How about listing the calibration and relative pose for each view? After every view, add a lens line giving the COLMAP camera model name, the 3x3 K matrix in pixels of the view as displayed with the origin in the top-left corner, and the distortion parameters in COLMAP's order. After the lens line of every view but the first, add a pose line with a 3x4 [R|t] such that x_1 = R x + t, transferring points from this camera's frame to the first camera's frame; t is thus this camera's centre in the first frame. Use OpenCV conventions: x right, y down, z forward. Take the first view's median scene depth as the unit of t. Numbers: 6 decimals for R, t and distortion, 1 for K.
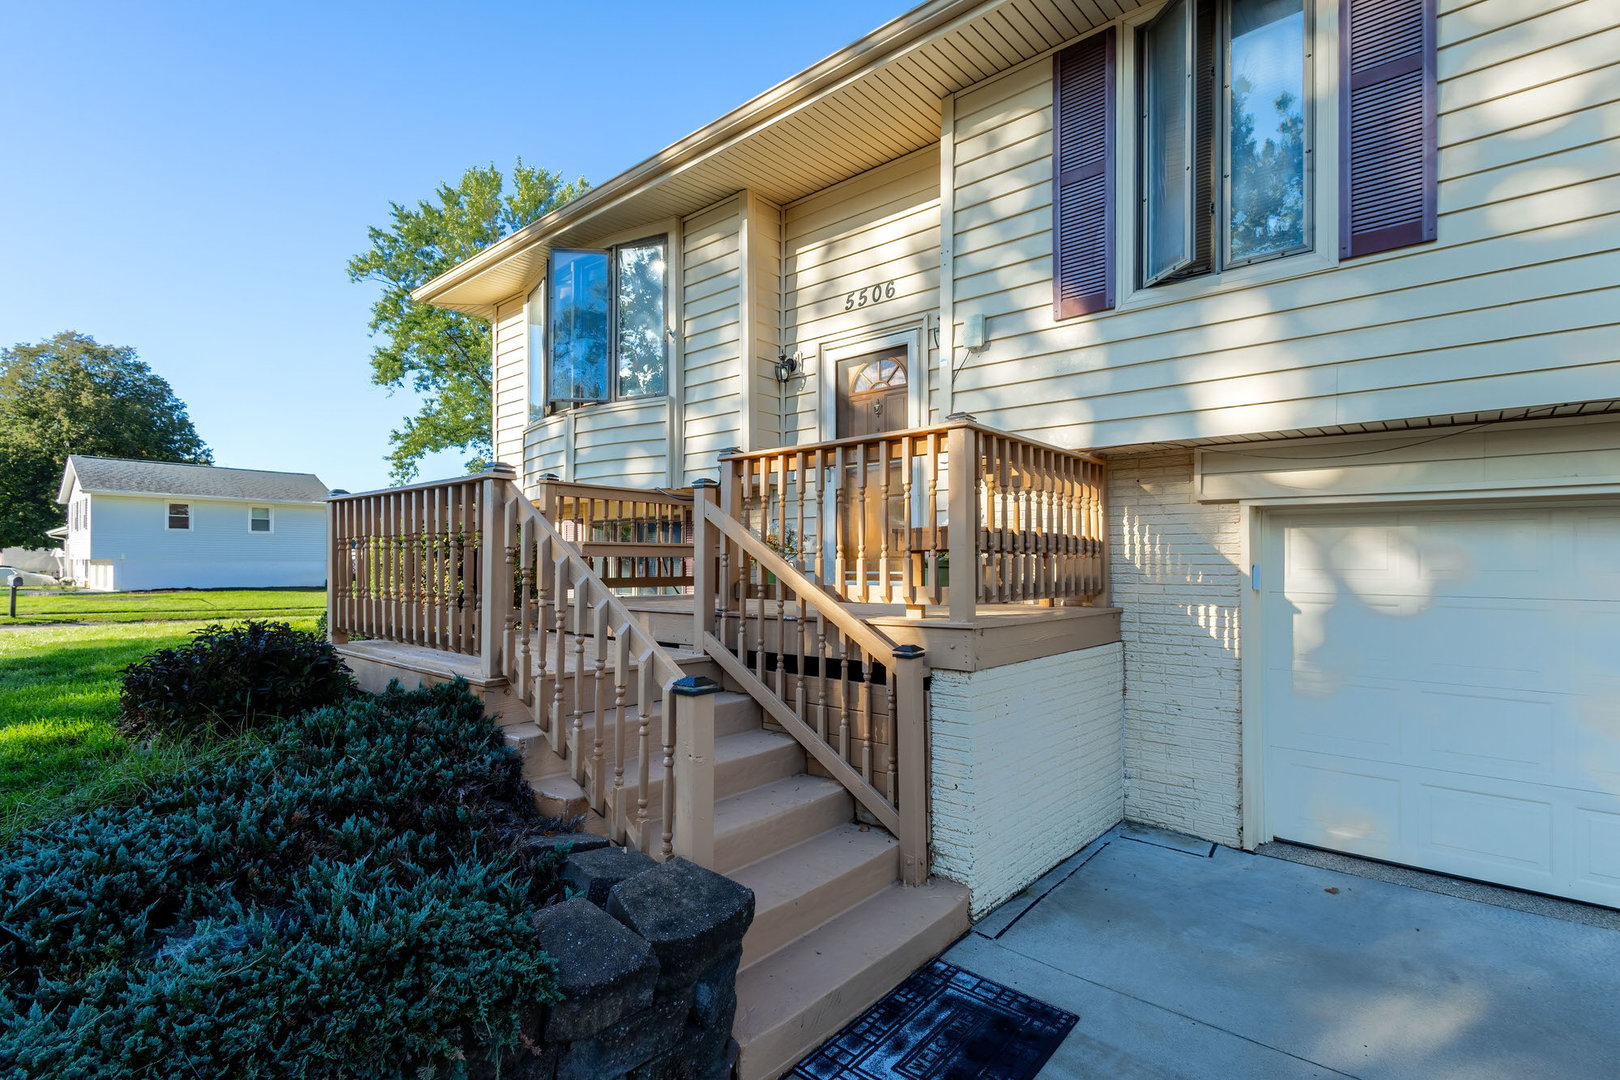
lens RADIAL K [[764.6, 0, 810.0], [0, 764.6, 540.0], [0, 0, 1]] dist [0.022292, 0.000054]
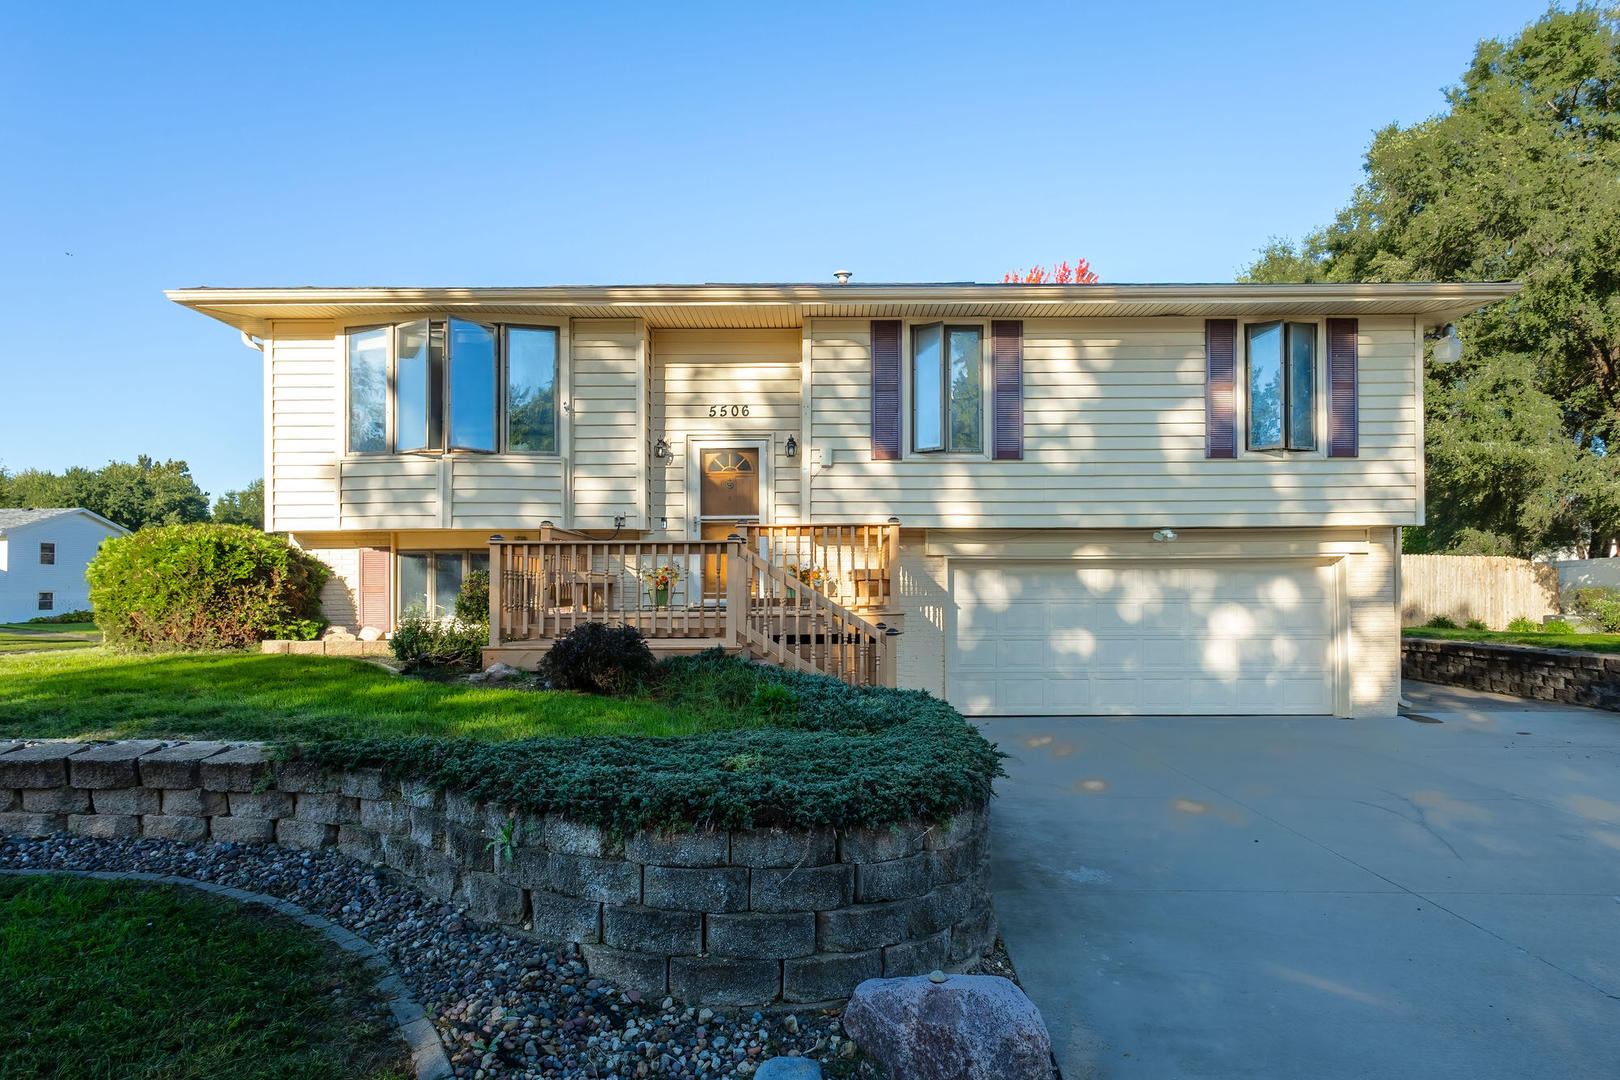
lens RADIAL K [[955.5, 0, 799.6], [0, 955.5, 550.1], [0, 0, 1]] dist [0.034773, -0.000010]
pose [[0.756697, 0.020262, 0.653451, -1.346573], [-0.013351, 0.999790, -0.015541, -0.020072], [-0.653629, 0.003036, 0.756809, -0.672917]]
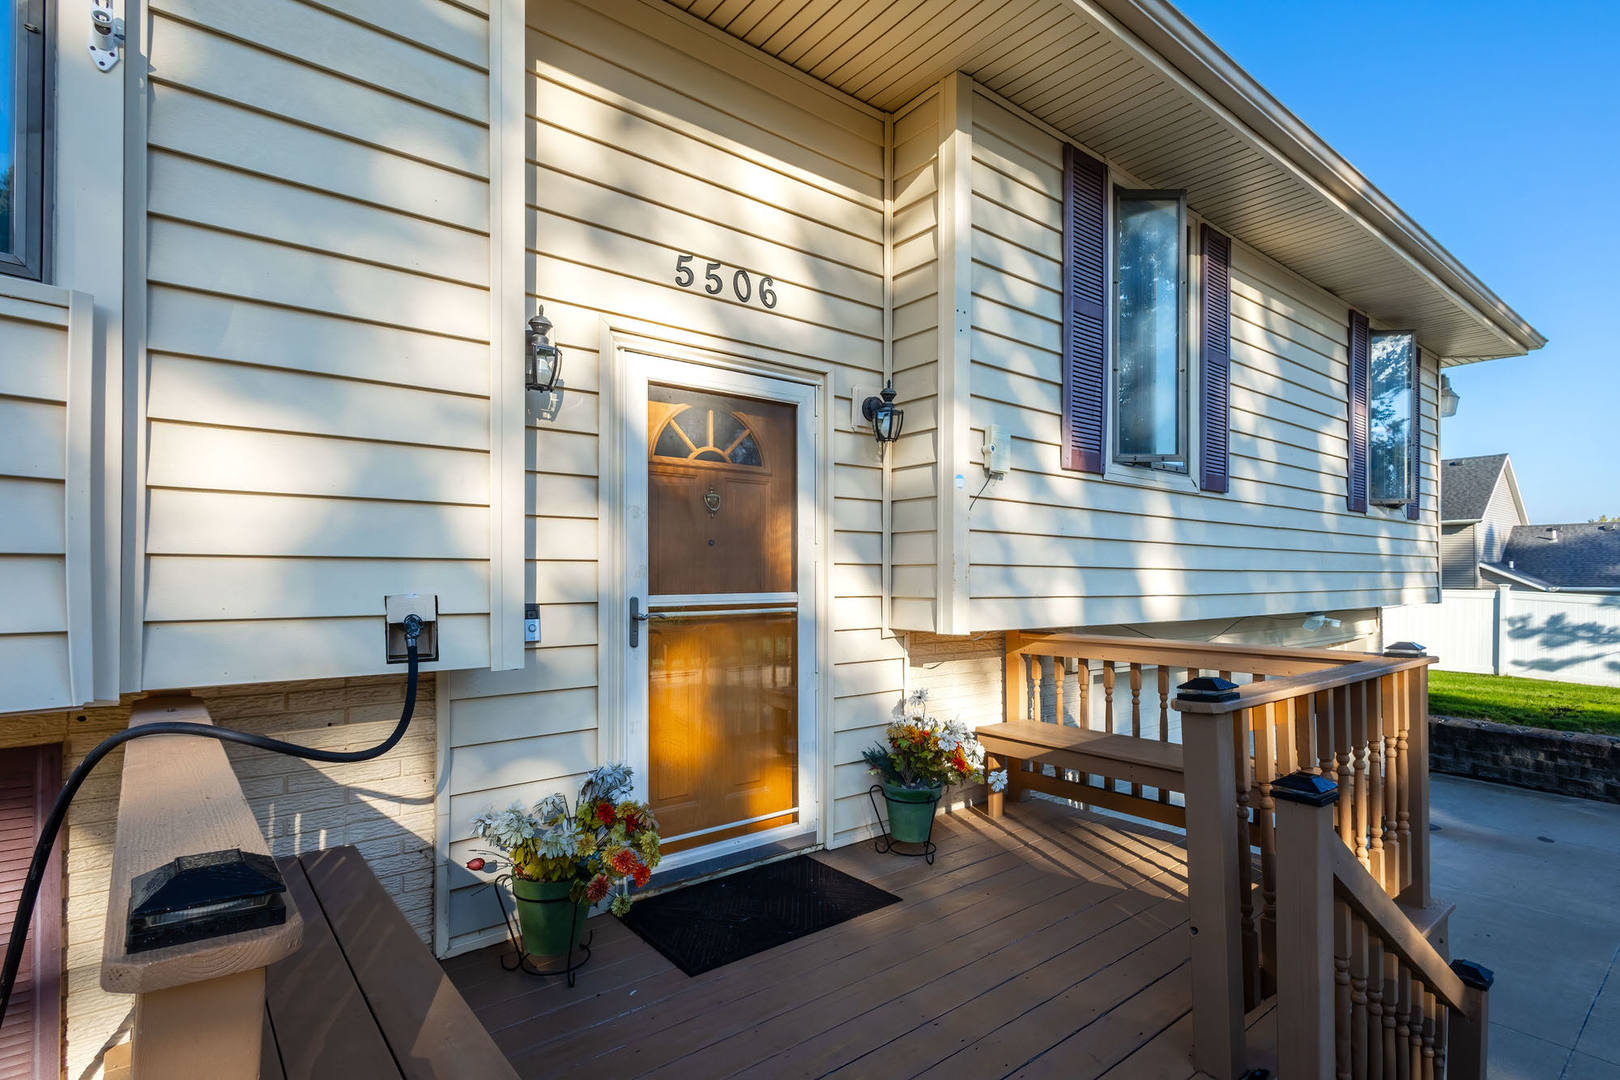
lens RADIAL K [[797.8, 0, 815.8], [0, 797.8, 568.1], [0, 0, 1]] dist [0.023702, -0.000198]
pose [[0.175124, 0.014033, 0.984446, -0.554725], [-0.025840, 0.999619, -0.009652, -0.160496], [-0.984207, -0.023748, 0.175420, 1.084349]]
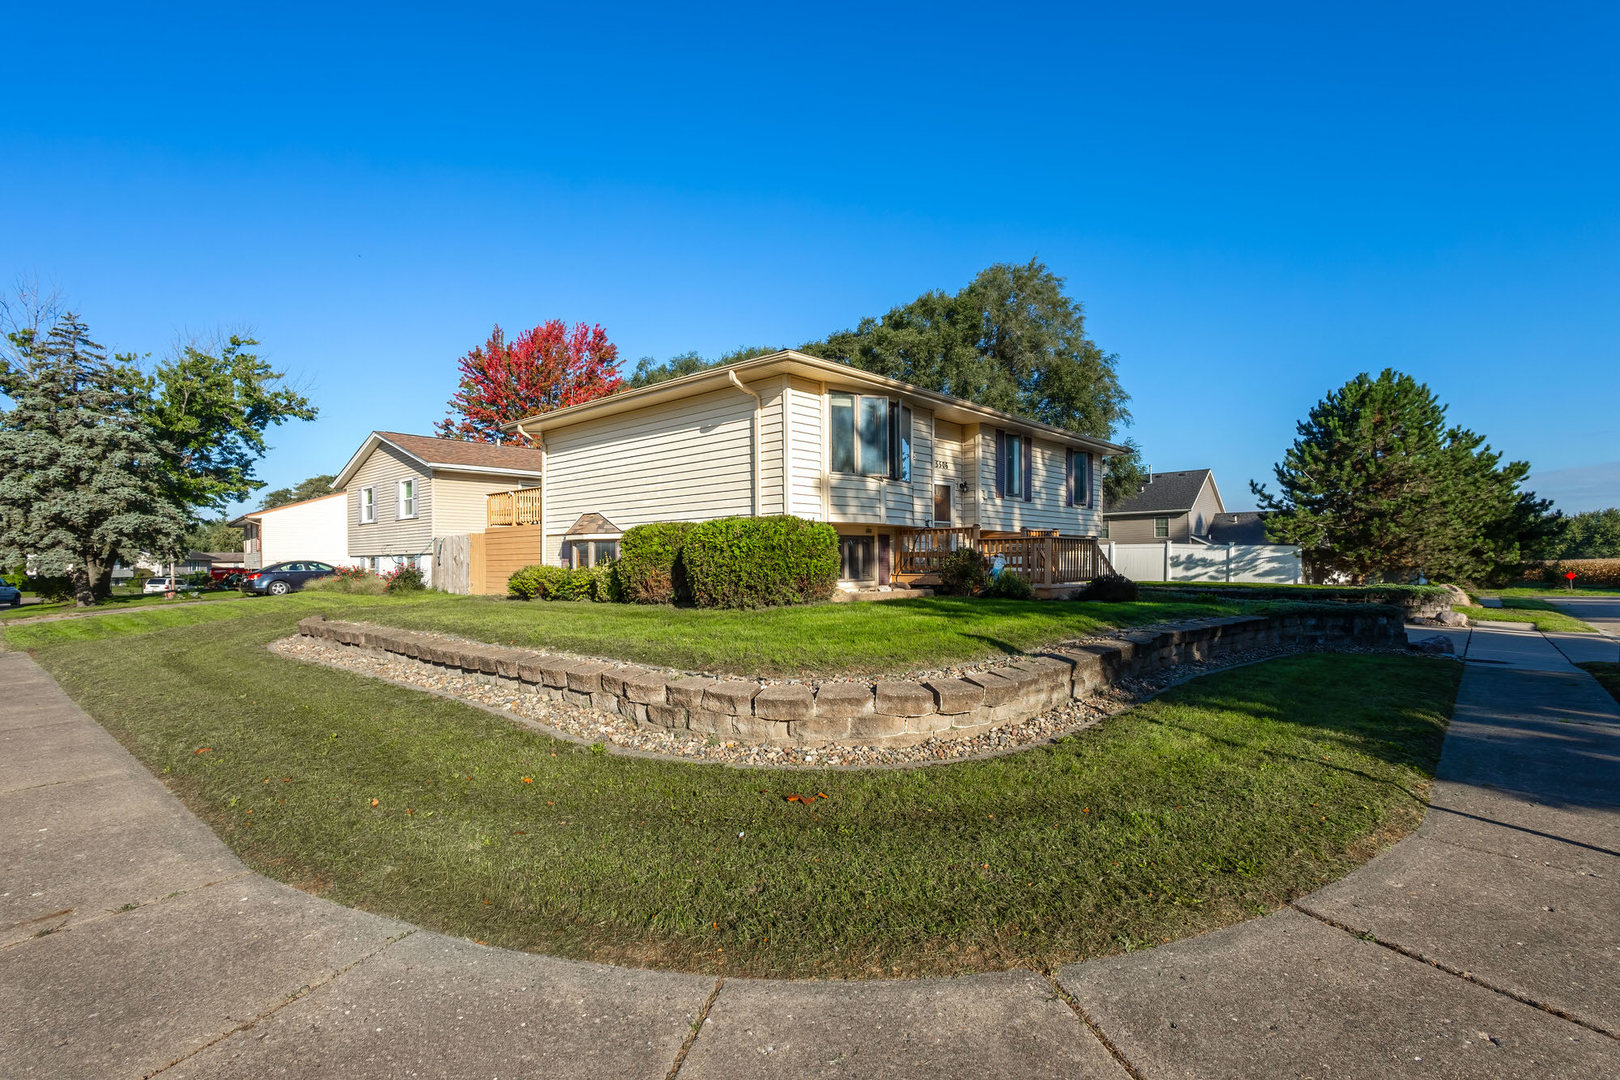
lens RADIAL K [[764.6, 0, 810.0], [0, 764.6, 540.0], [0, 0, 1]] dist [0.022292, 0.000054]
pose [[0.017941, 0.034719, 0.999236, -3.501175], [-0.013525, 0.999314, -0.034479, 0.075015], [-0.999748, -0.012896, 0.018398, 1.838671]]
